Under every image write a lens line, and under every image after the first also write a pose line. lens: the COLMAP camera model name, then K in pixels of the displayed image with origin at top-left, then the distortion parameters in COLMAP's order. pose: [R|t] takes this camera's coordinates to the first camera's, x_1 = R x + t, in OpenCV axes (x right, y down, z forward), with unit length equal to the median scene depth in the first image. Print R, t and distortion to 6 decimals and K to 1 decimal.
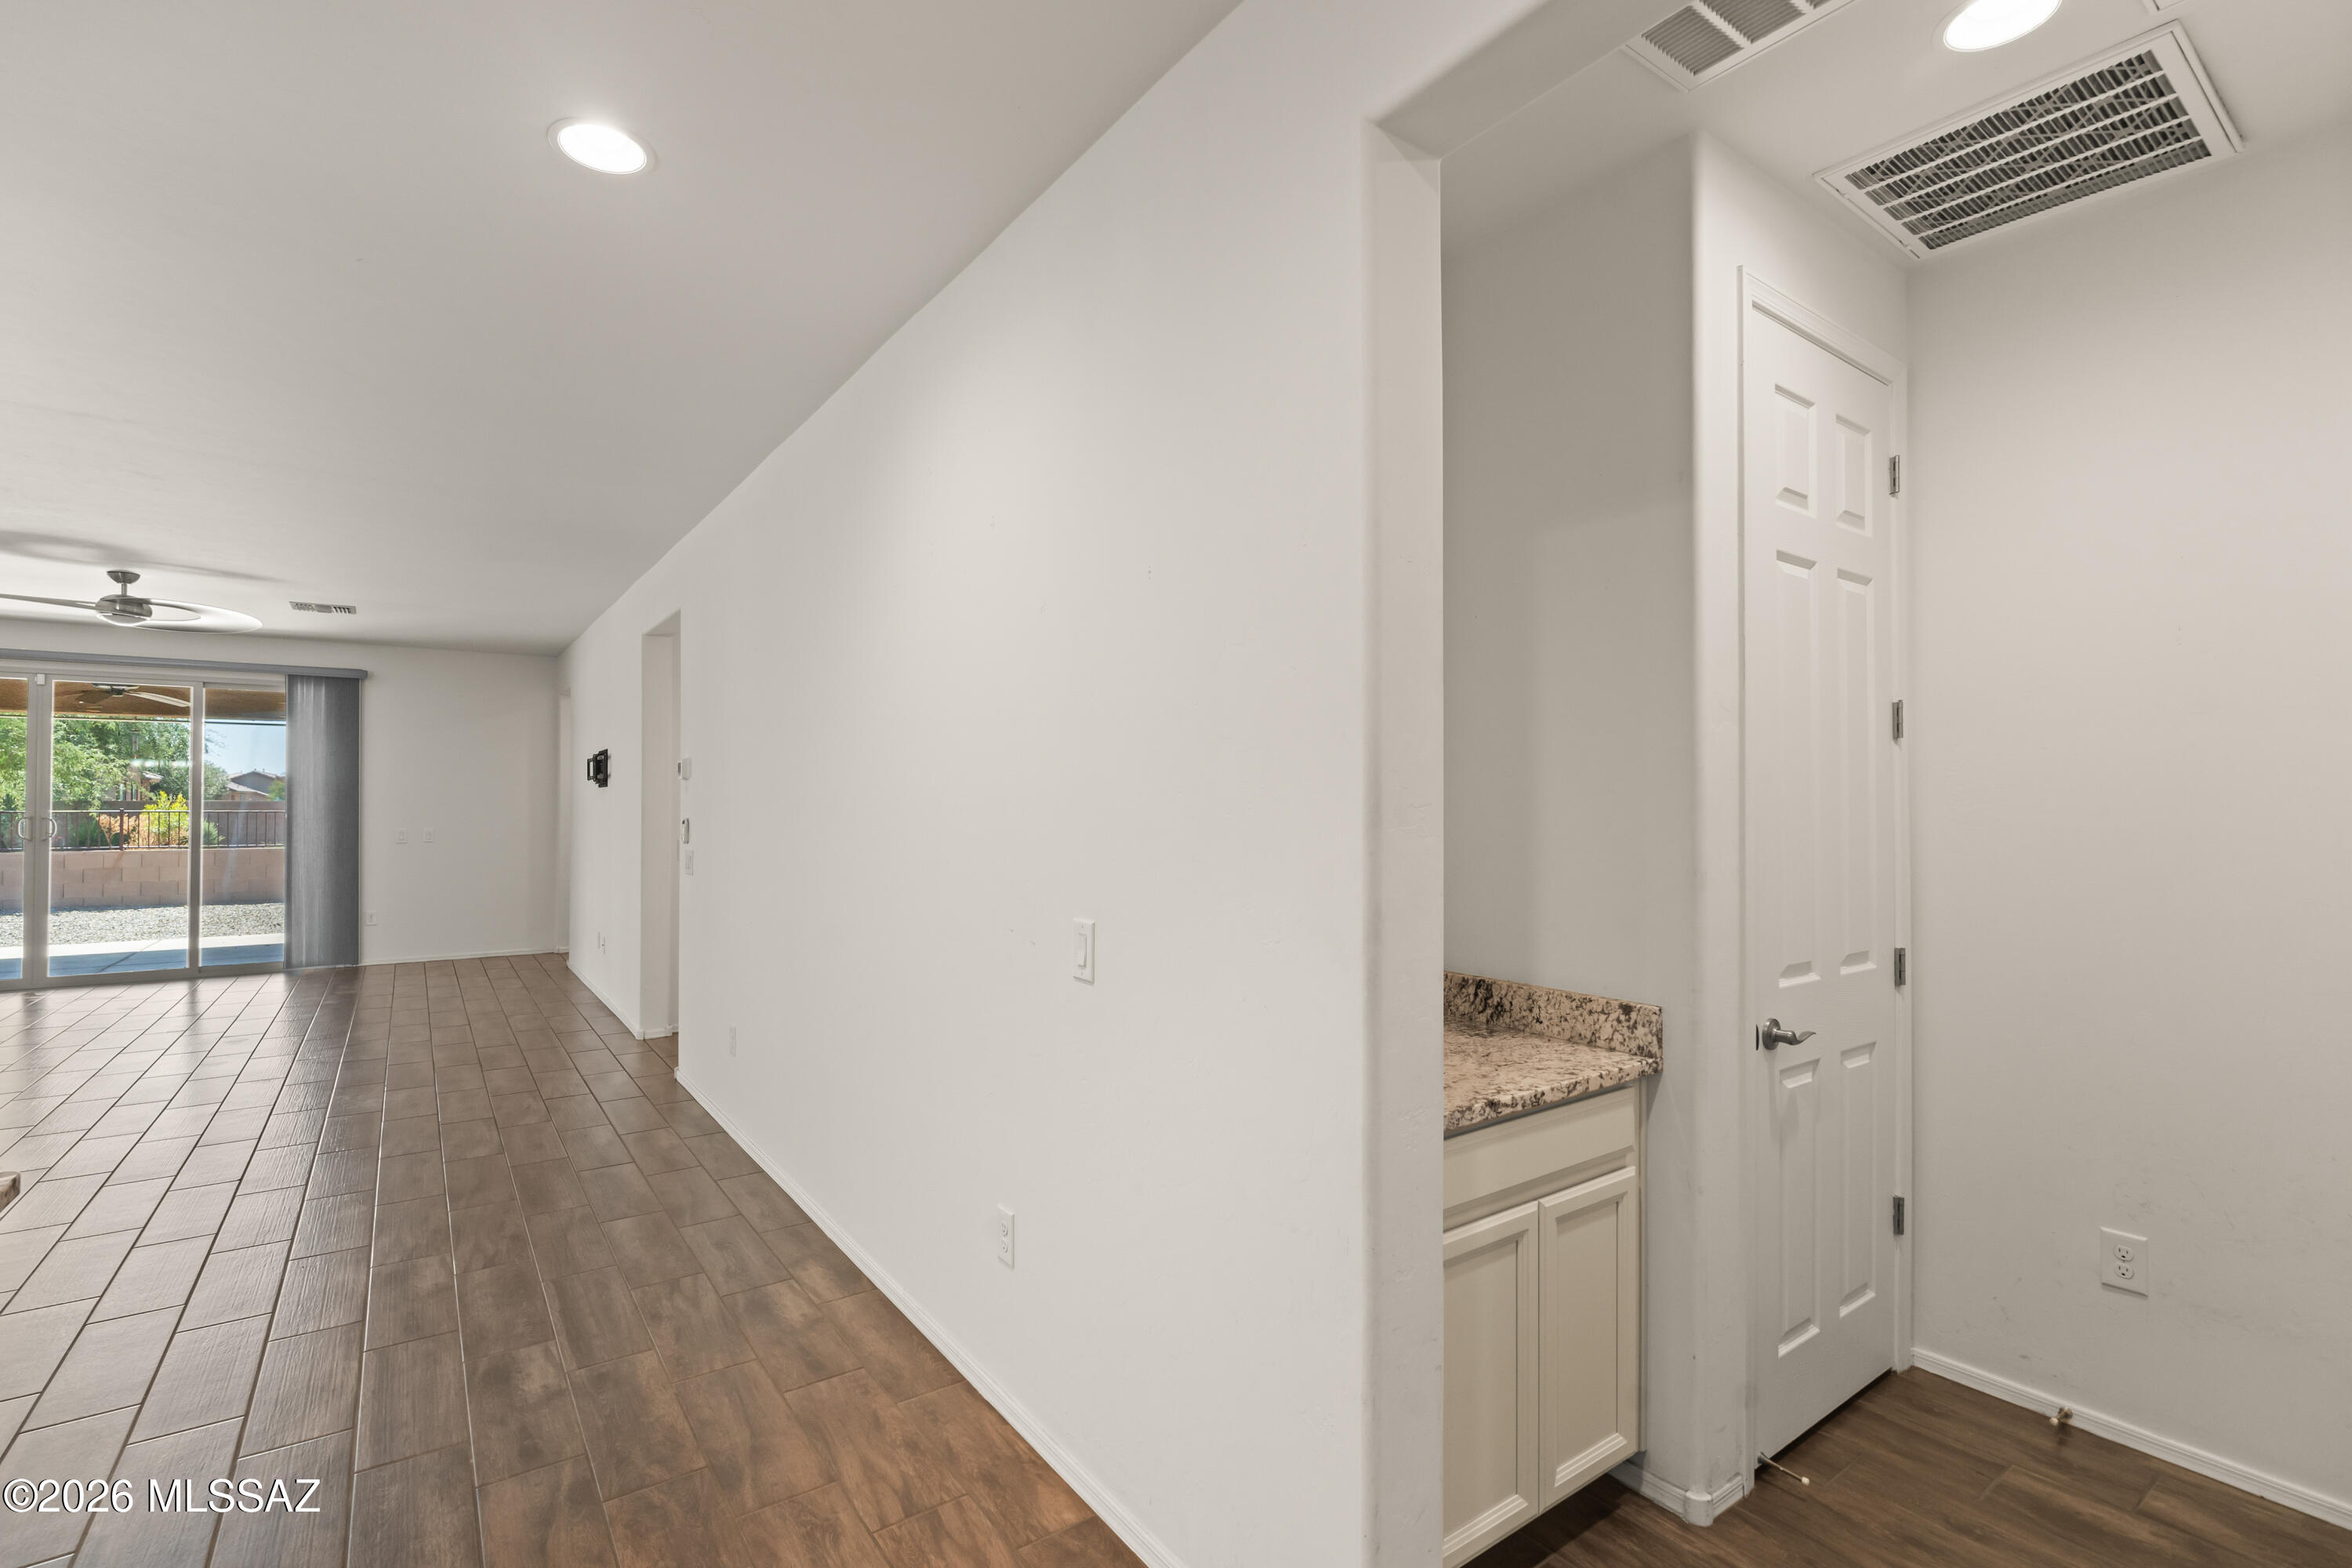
lens RADIAL K [[1069.1, 0, 1175.2], [0, 1069.1, 789.9], [0, 0, 1]] dist [-0.003177, -0.000545]
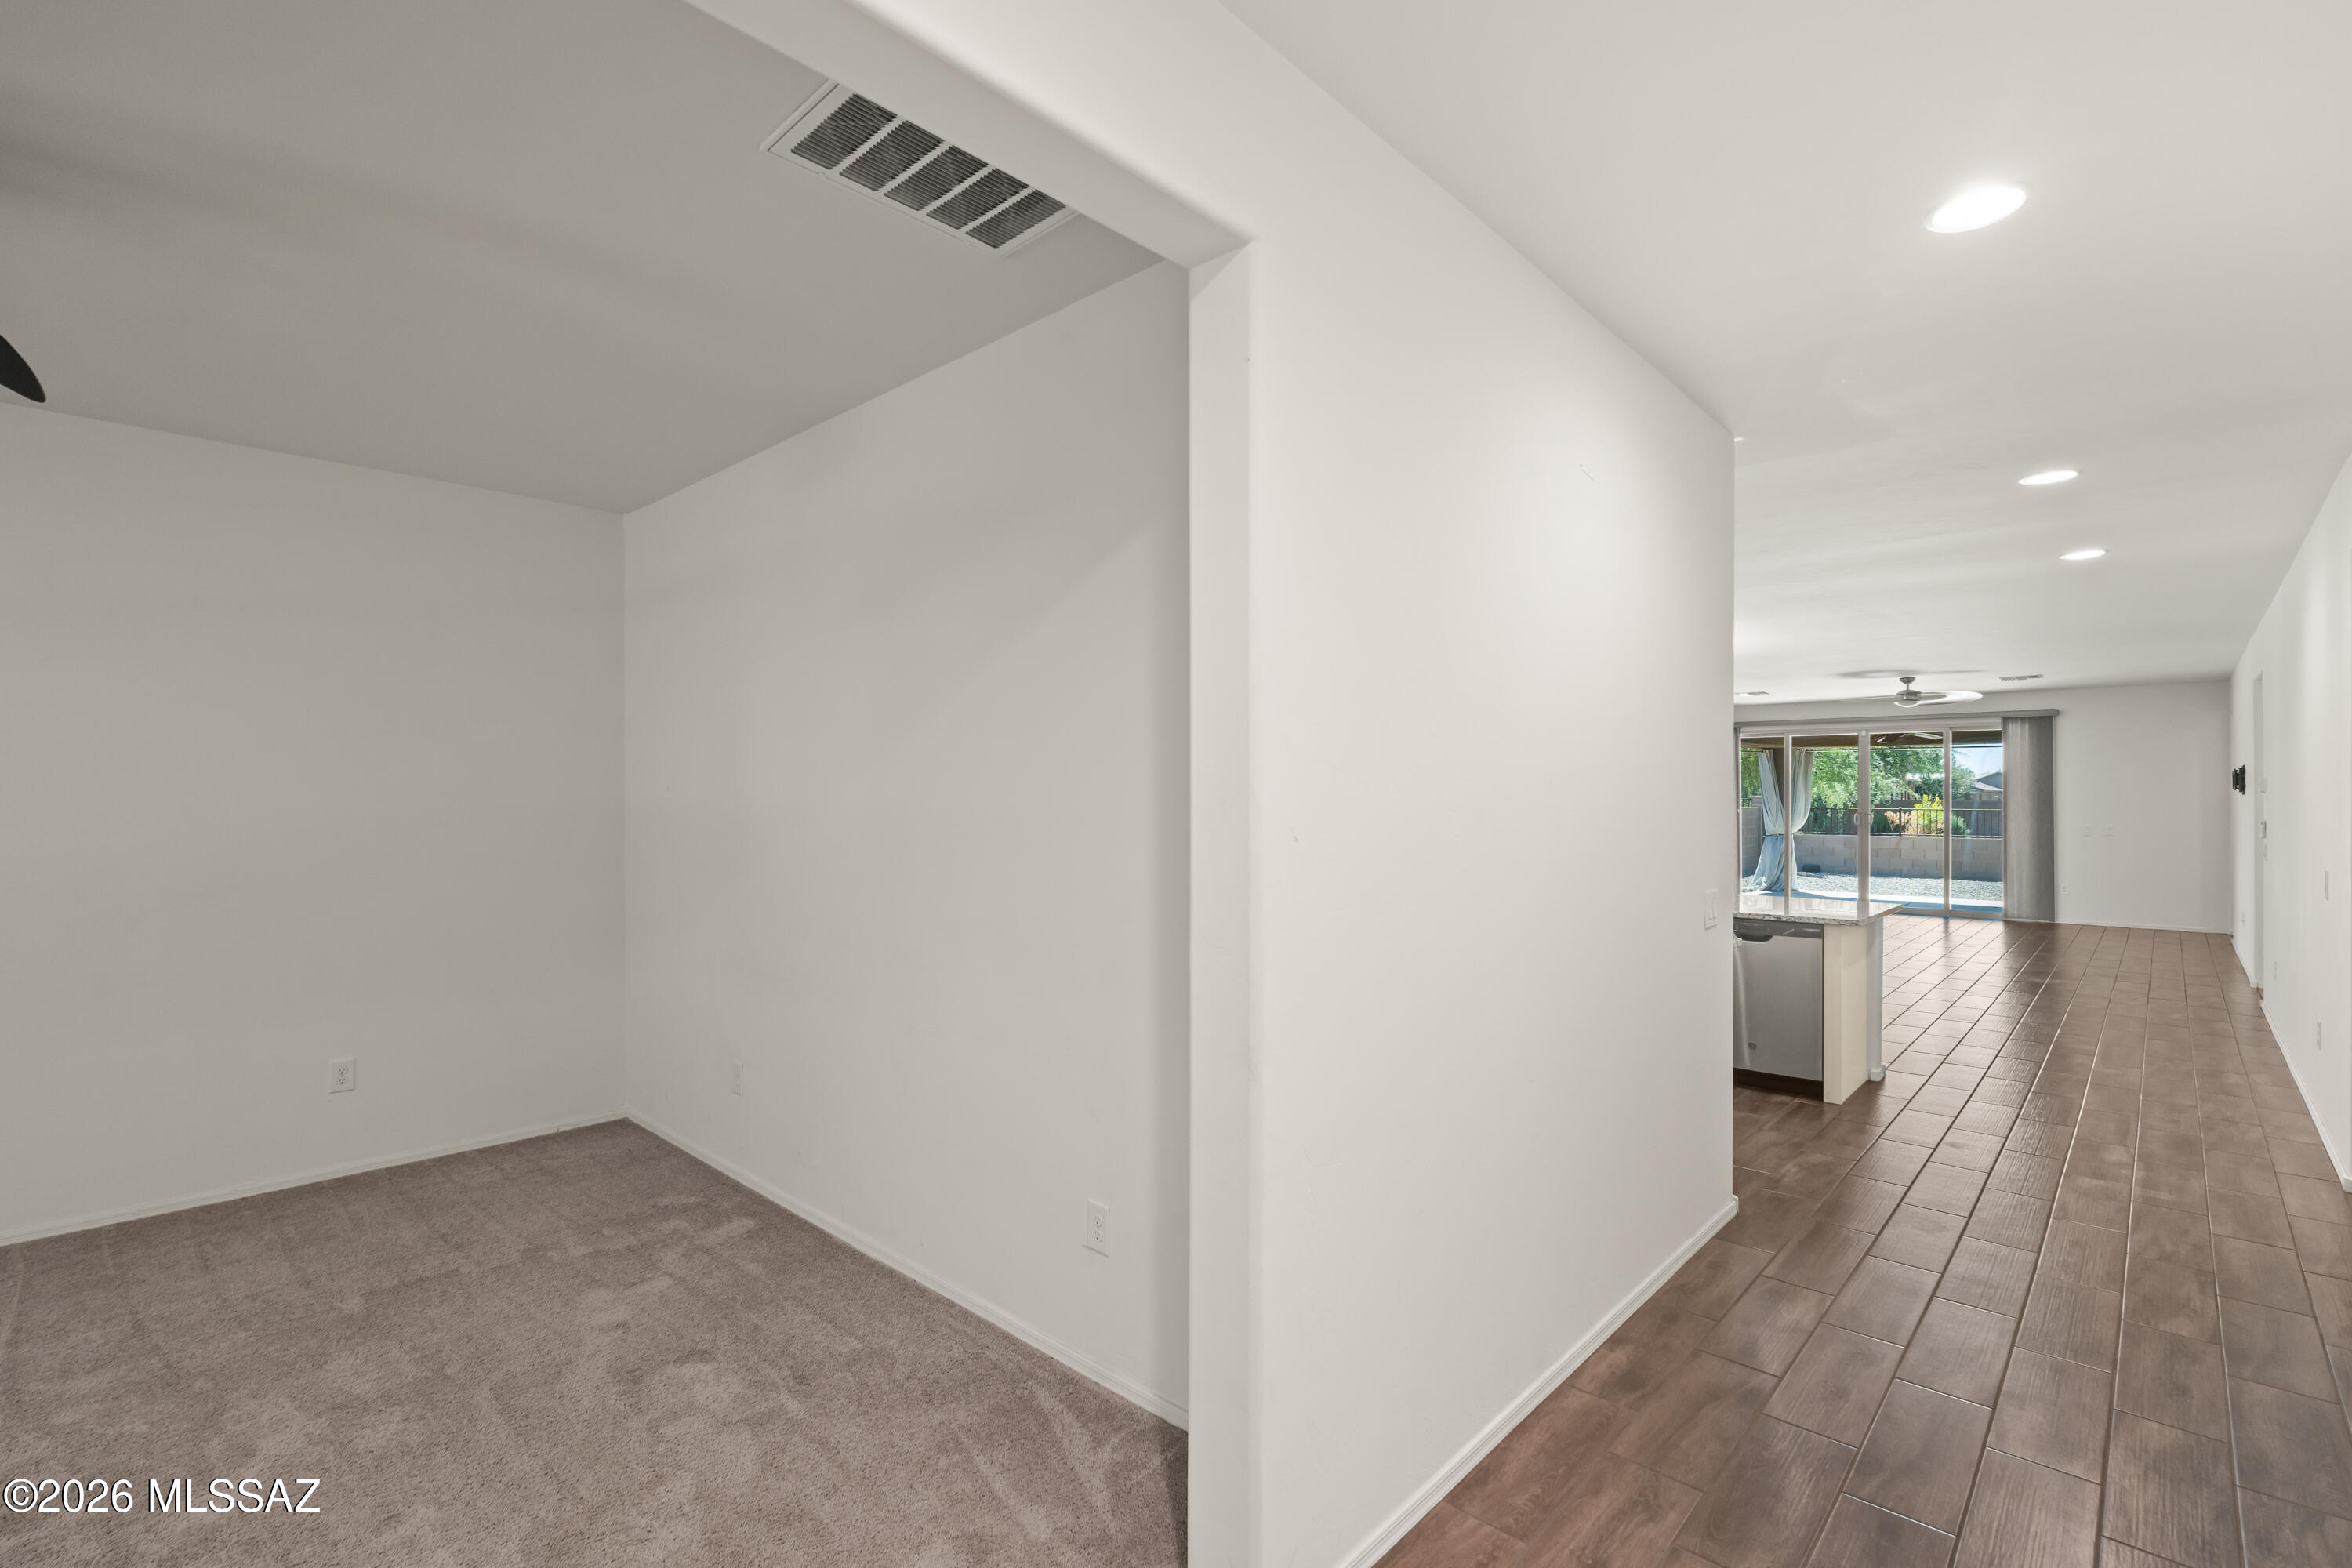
lens RADIAL K [[1069.1, 0, 1175.2], [0, 1069.1, 789.9], [0, 0, 1]] dist [-0.003177, -0.000545]
pose [[0.198491, -0.007355, -0.980075, 0.317108], [0.009543, 0.999939, -0.005571, -0.009671], [0.980056, -0.008247, 0.198549, -0.340365]]
